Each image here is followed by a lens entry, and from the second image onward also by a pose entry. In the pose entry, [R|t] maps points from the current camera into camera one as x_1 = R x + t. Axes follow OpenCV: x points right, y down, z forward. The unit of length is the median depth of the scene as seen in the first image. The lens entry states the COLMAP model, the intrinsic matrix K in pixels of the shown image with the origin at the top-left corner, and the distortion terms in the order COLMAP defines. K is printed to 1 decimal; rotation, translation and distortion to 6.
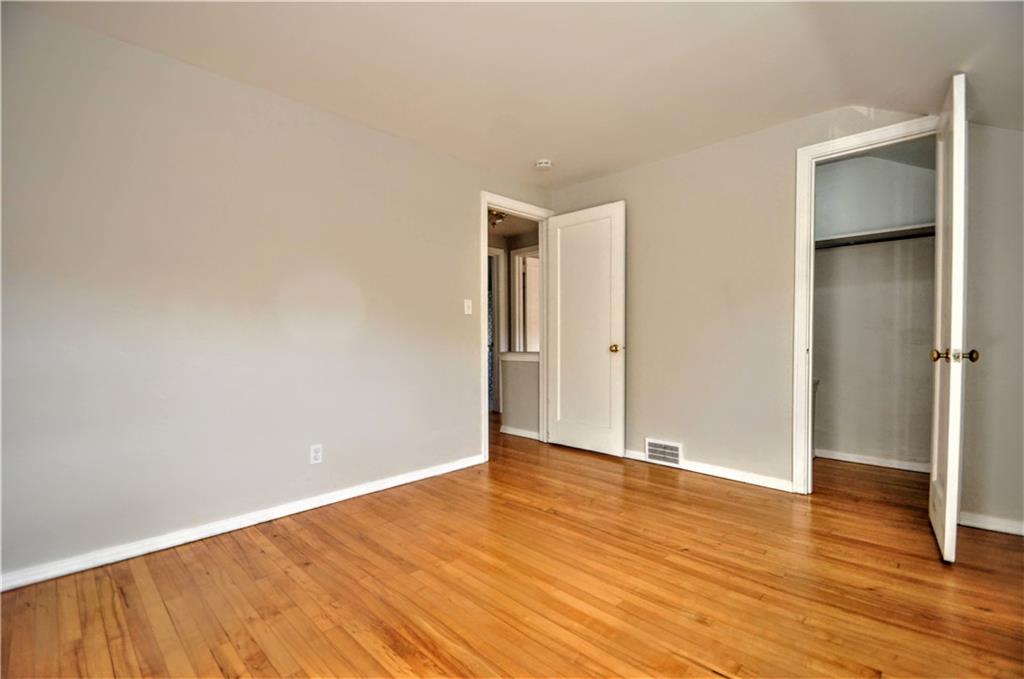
lens RADIAL K [[449.5, 0, 509.7], [0, 449.5, 348.2], [0, 0, 1]] dist [-0.000017, -0.000413]
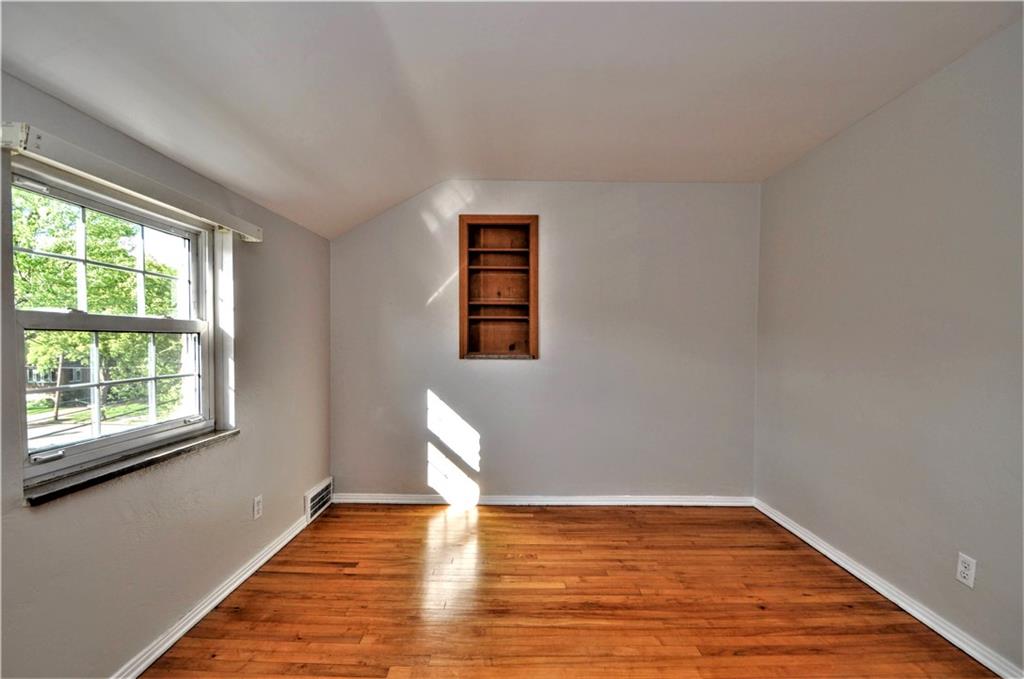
lens RADIAL K [[449.5, 0, 509.7], [0, 449.5, 348.2], [0, 0, 1]] dist [-0.000017, -0.000413]
pose [[-0.722883, 0.014147, -0.690826, 0.683349], [-0.008581, 0.999530, 0.029447, -0.137928], [0.690918, 0.027215, -0.722421, 1.370049]]
